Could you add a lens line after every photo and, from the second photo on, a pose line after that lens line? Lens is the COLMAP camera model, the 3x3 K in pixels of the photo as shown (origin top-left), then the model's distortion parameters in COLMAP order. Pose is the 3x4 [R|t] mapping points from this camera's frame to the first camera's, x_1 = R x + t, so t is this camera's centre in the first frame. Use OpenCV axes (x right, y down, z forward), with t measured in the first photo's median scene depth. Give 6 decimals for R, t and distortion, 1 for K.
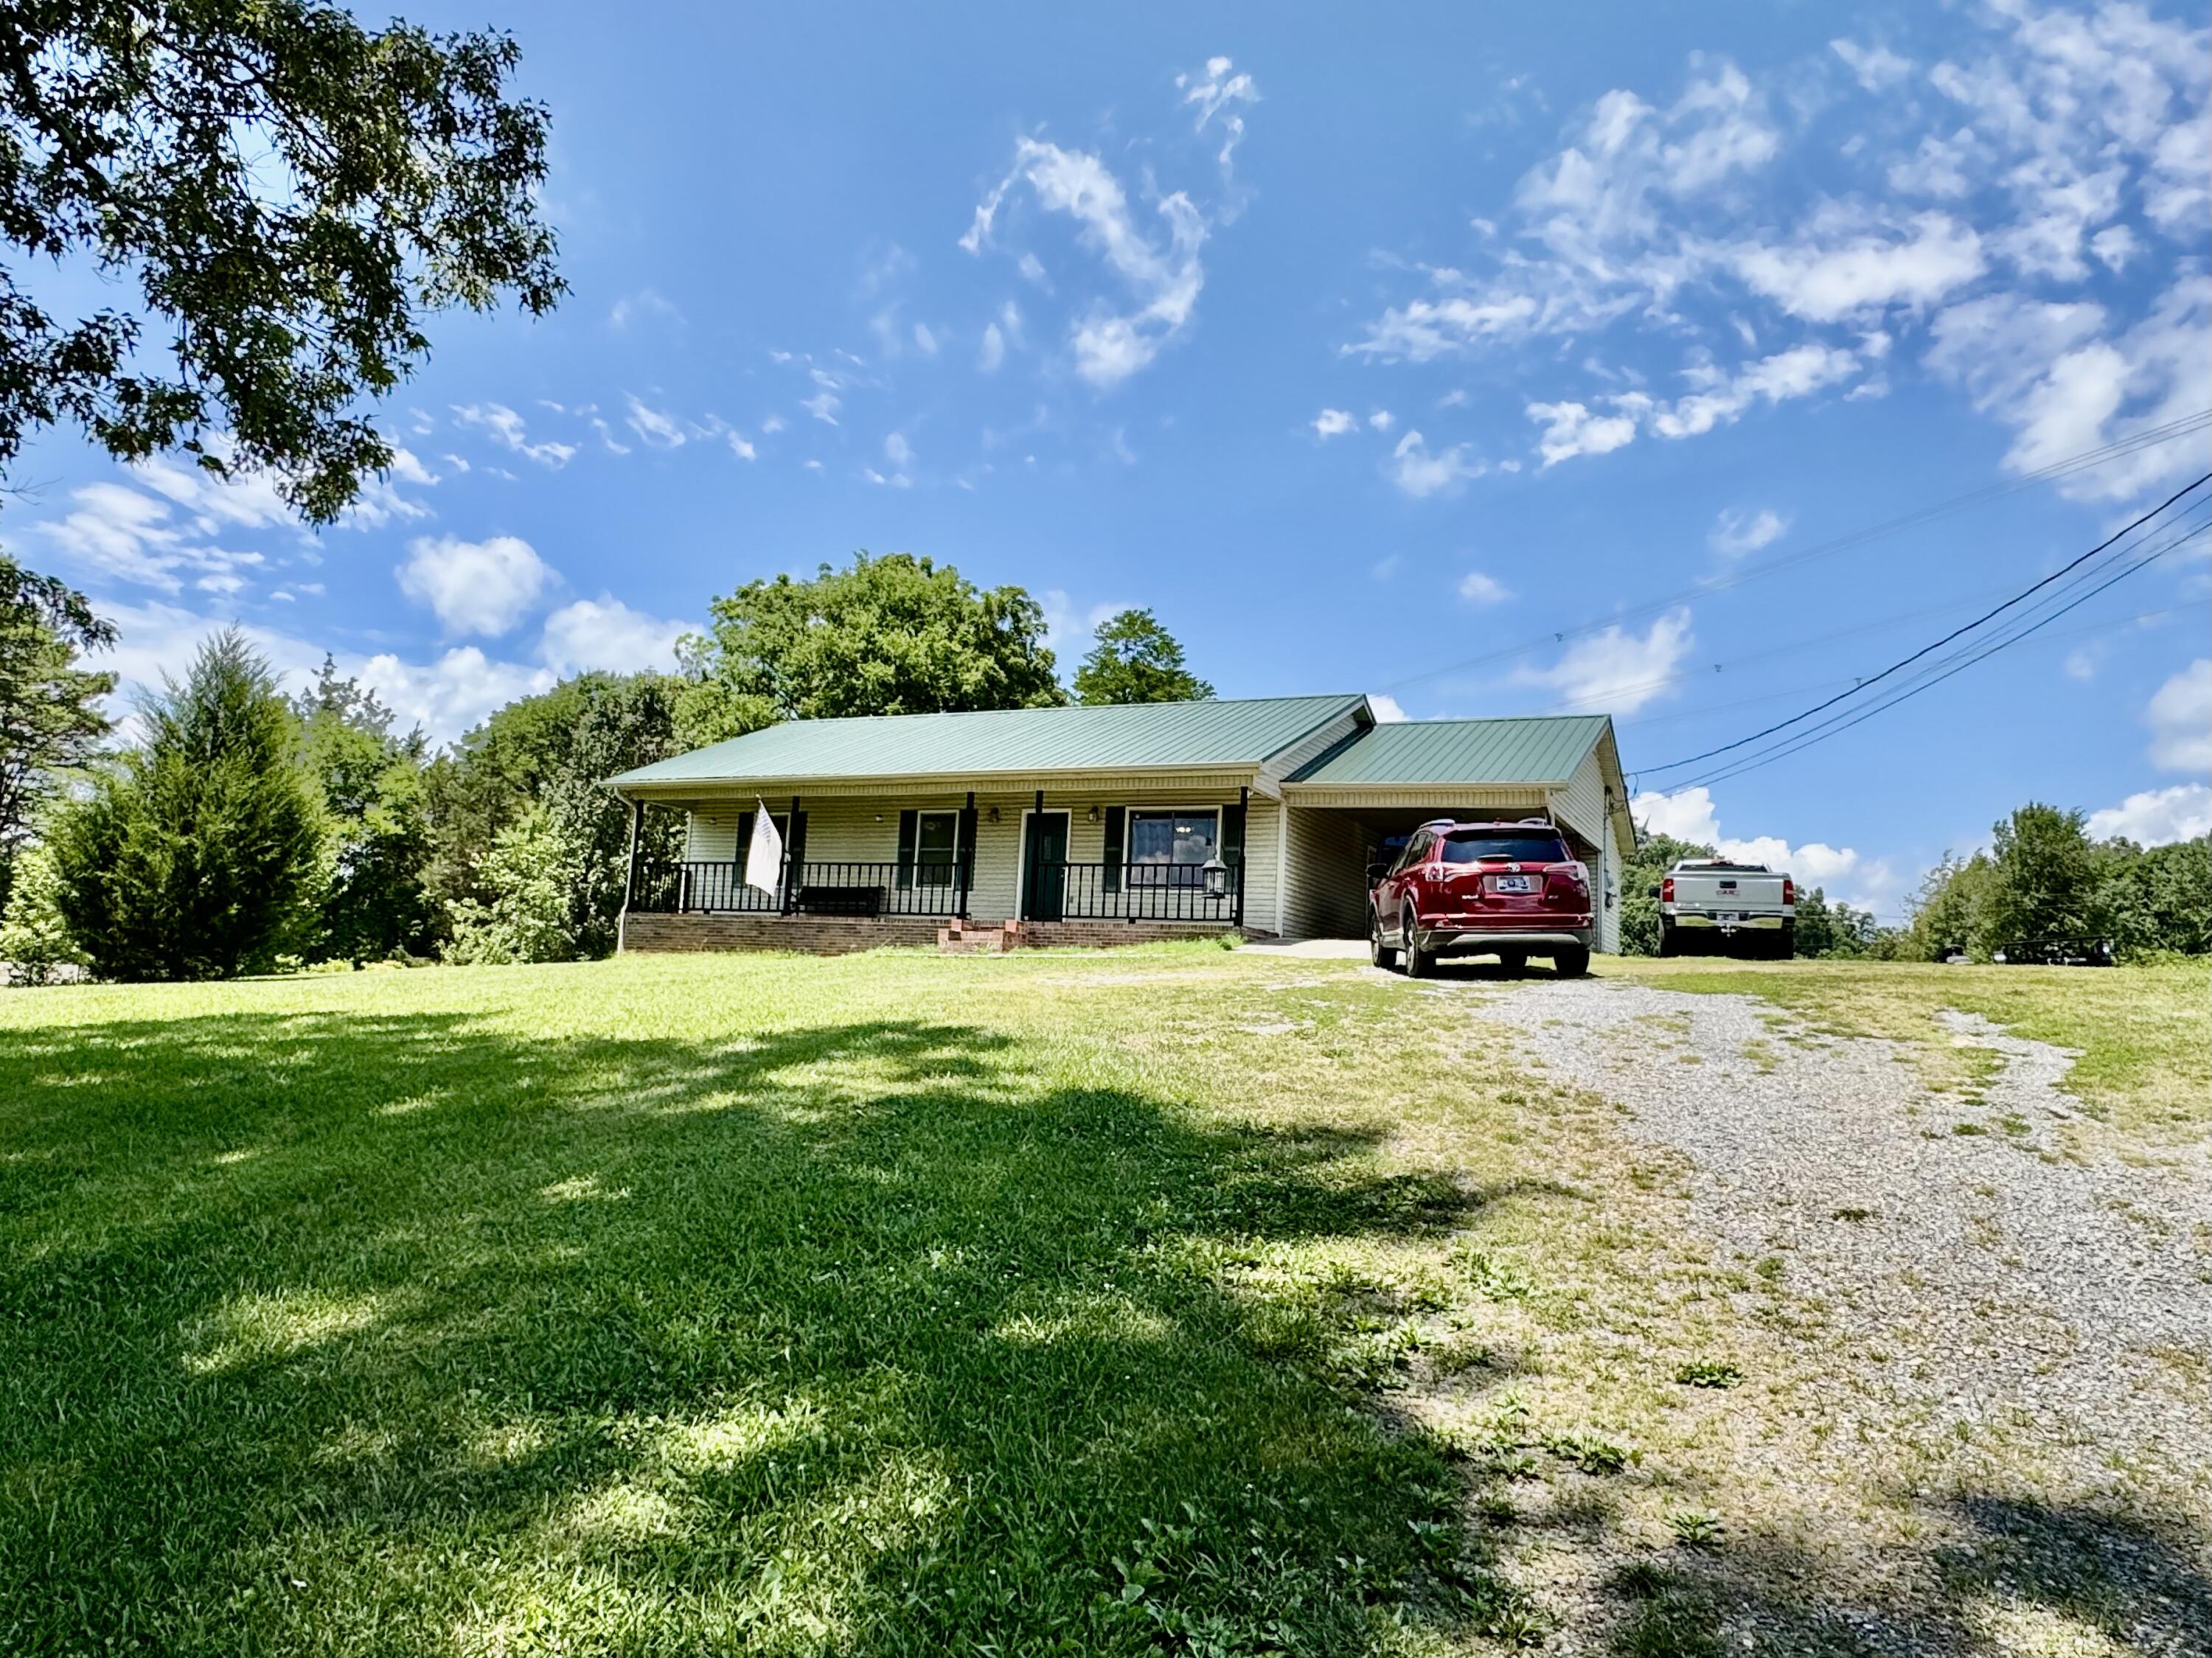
lens RADIAL K [[1491.1, 0, 1106.0], [0, 1491.1, 829.0], [0, 0, 1]] dist [-0.000812, -0.000030]
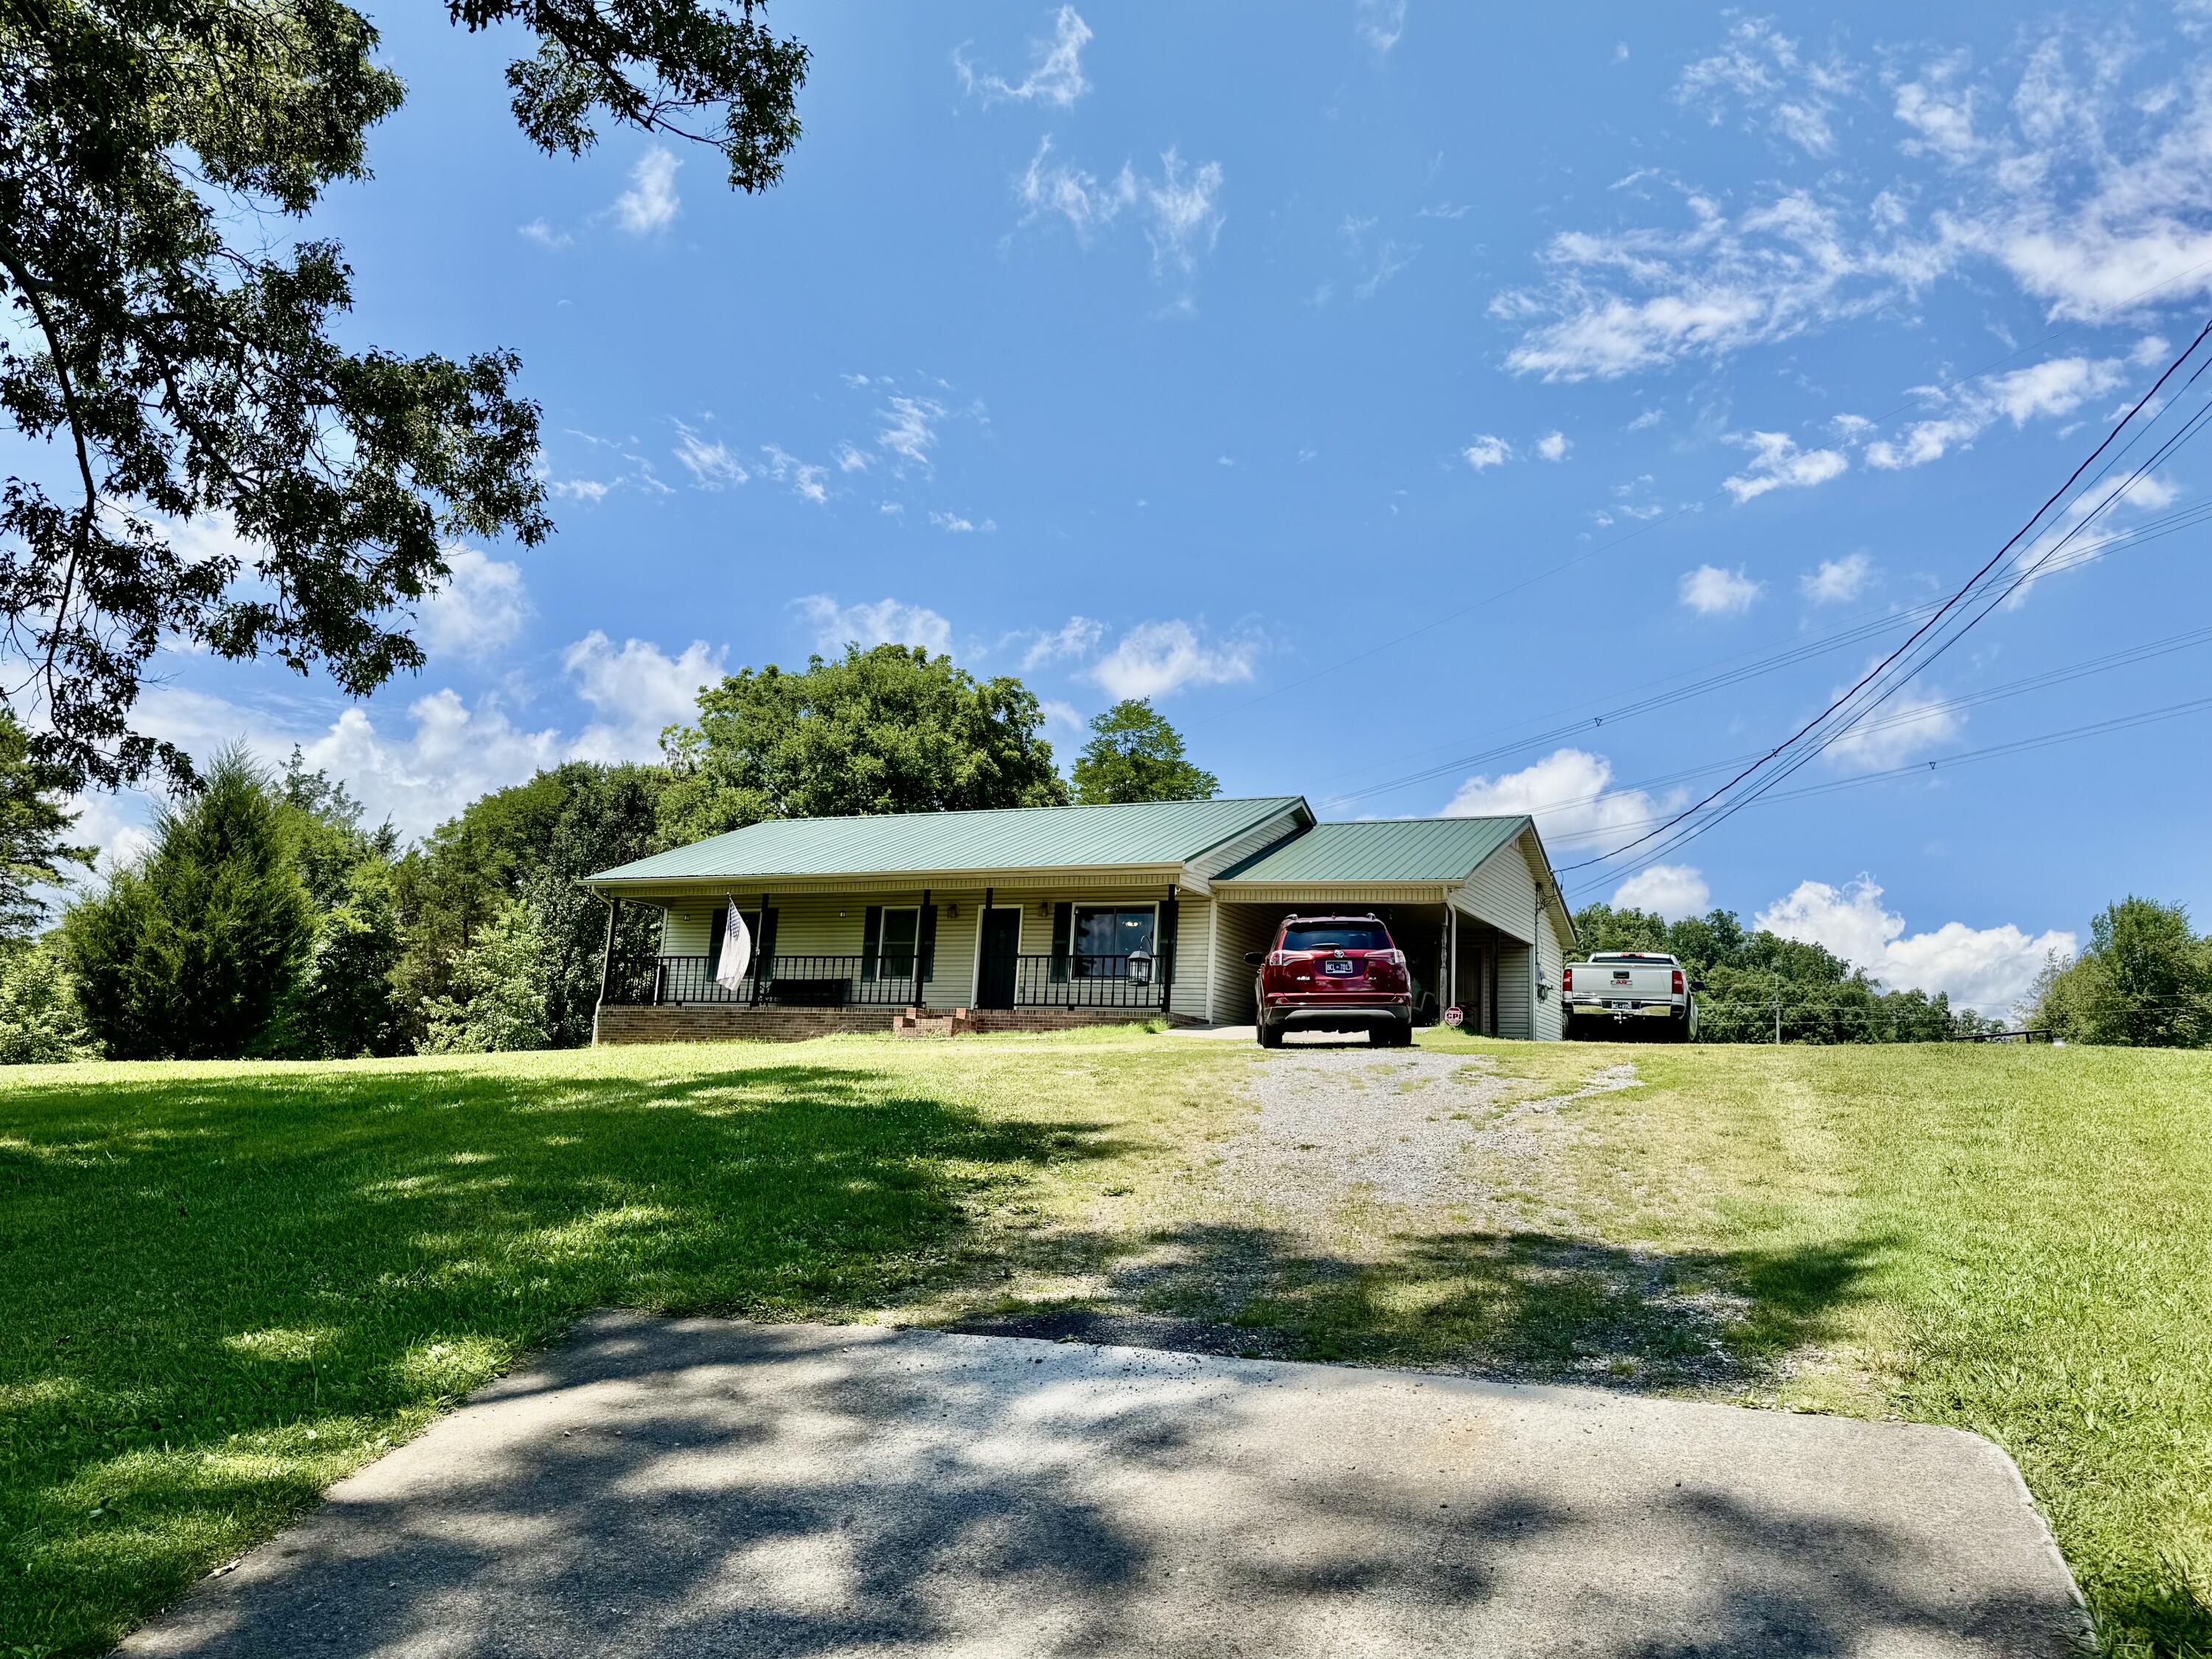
lens RADIAL K [[1645.3, 0, 1133.8], [0, 1645.3, 832.6], [0, 0, 1]] dist [0.138244, -0.245541]
pose [[0.999973, -0.002196, -0.007026, 0.055611], [0.001799, 0.998423, -0.056113, 0.001184], [0.007138, 0.056099, 0.998400, -0.158239]]
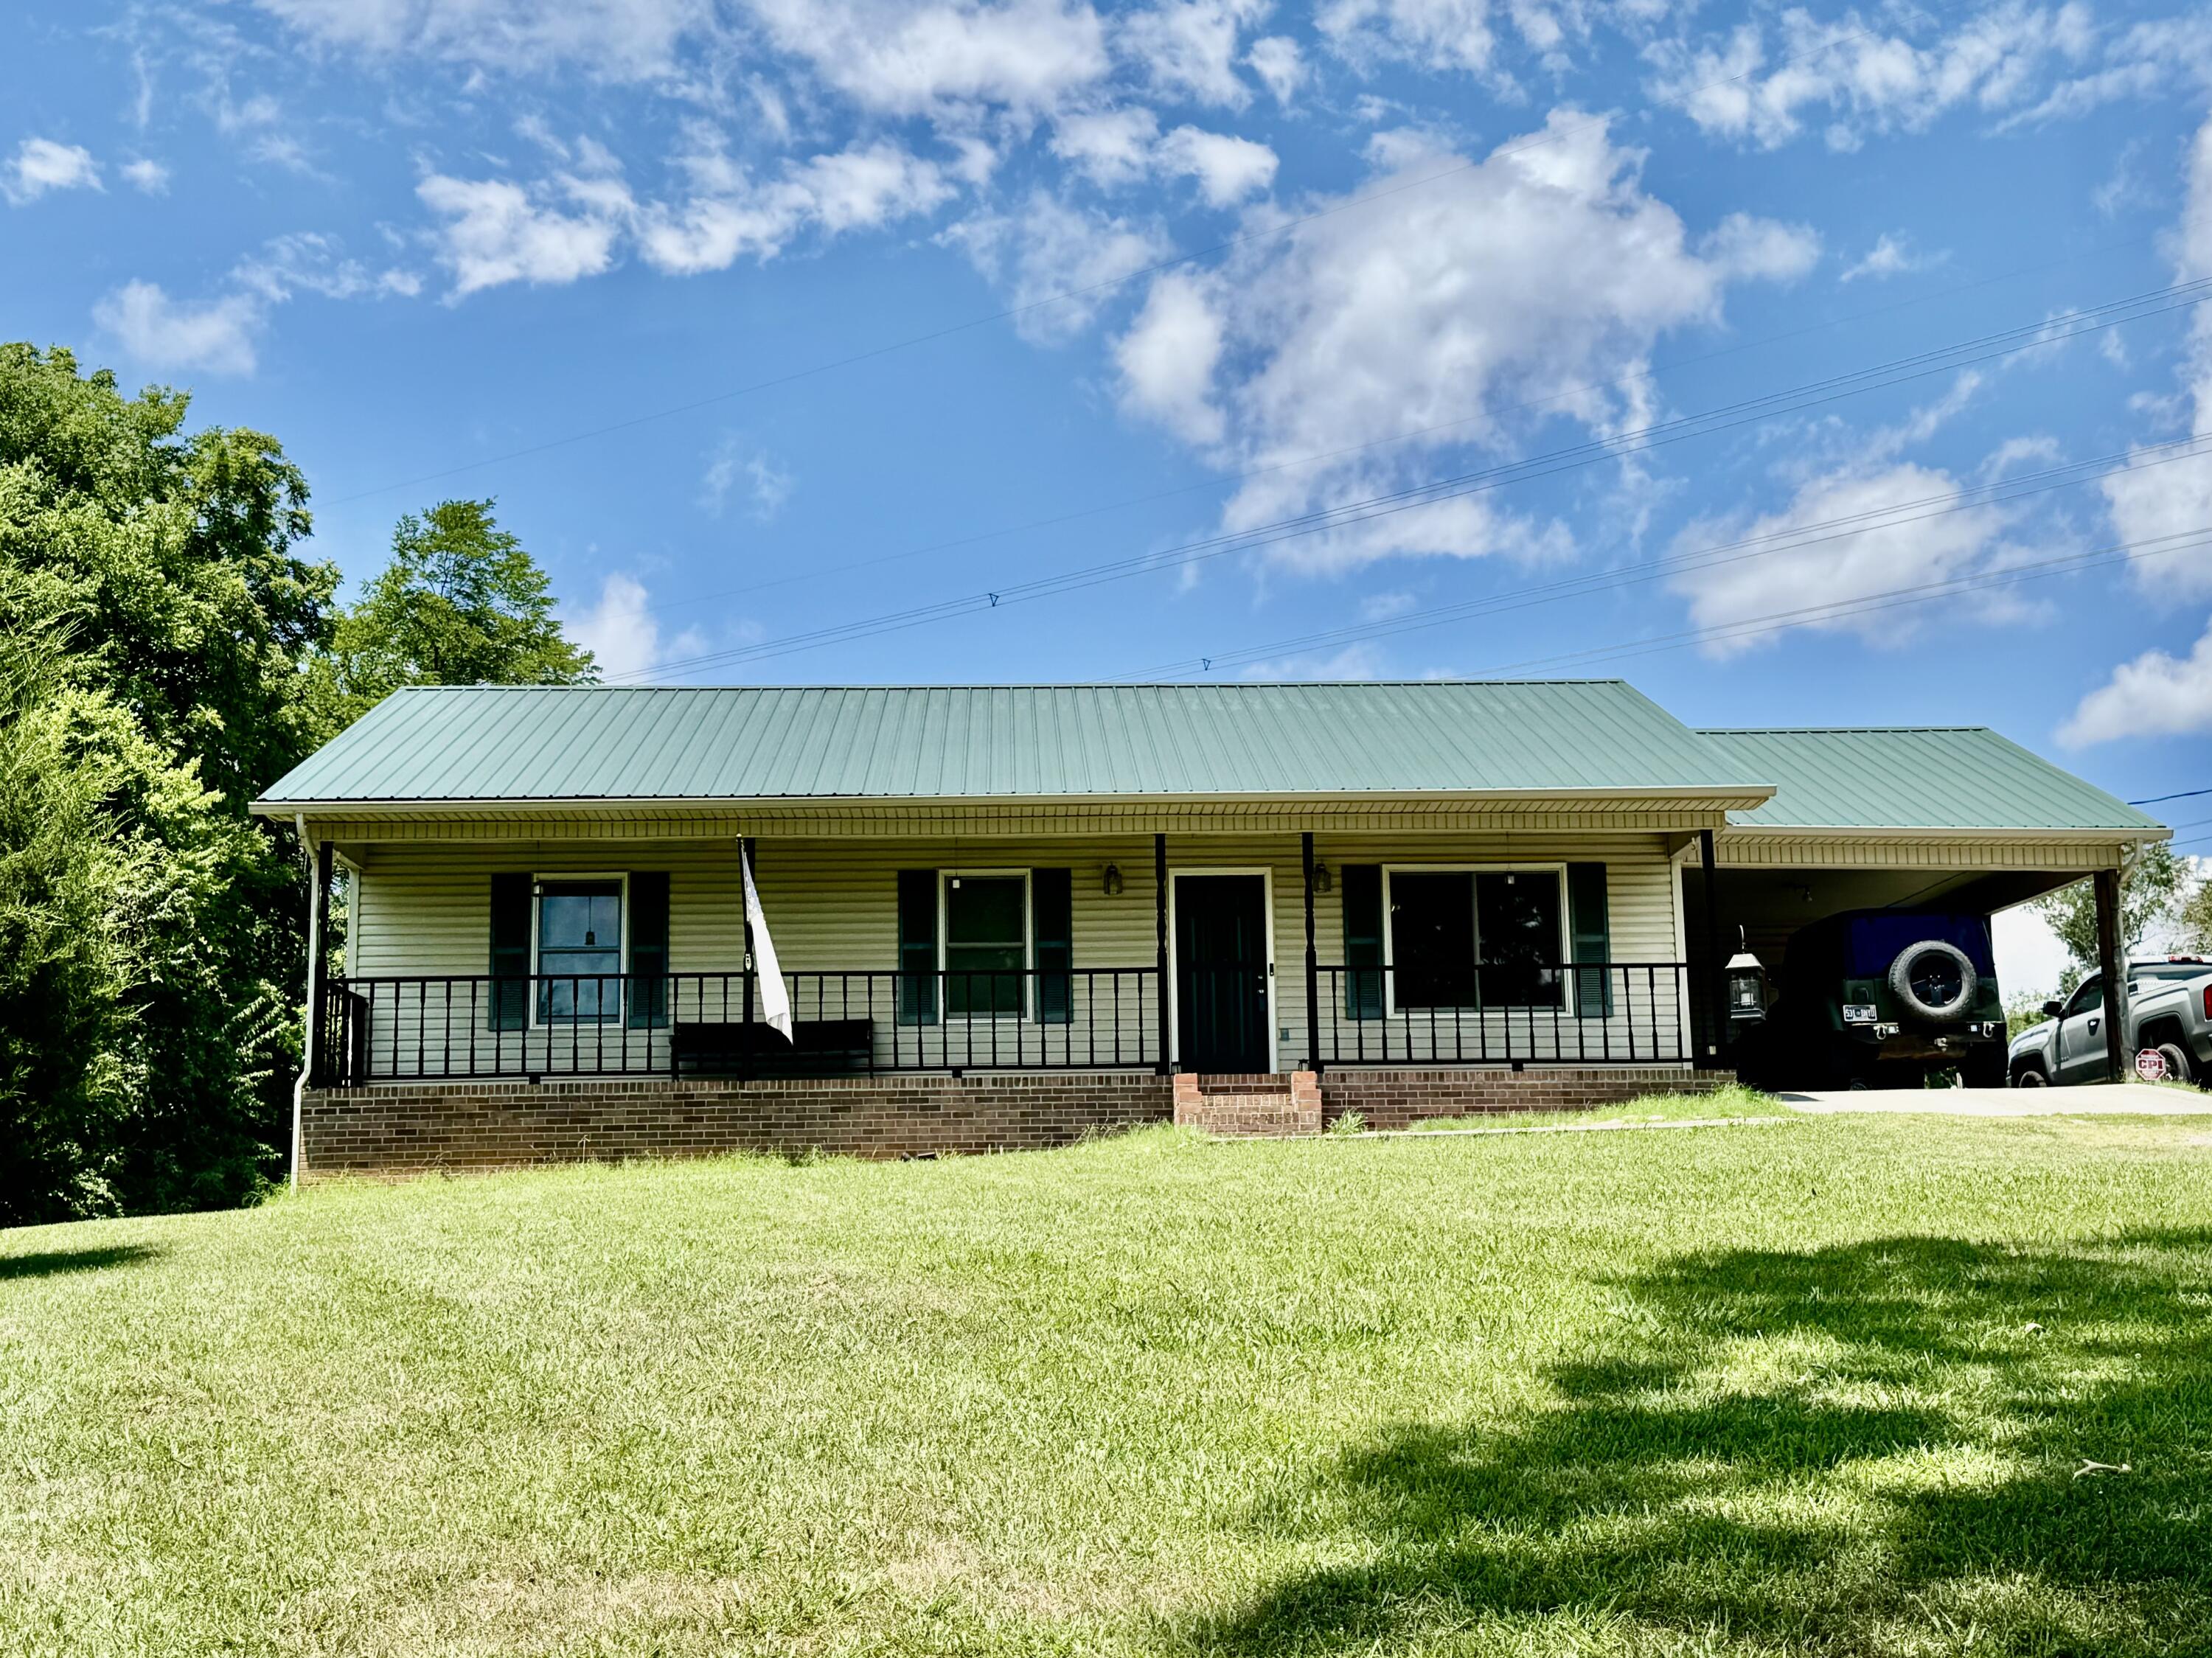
lens RADIAL K [[2527.0, 0, 1106.0], [0, 2527.0, 829.0], [0, 0, 1]] dist [0.135382, -0.191925]
pose [[0.879010, 0.012184, 0.476648, -0.446100], [0.002349, 0.999551, -0.029883, -0.000202], [-0.476798, 0.027387, 0.878586, 0.171072]]
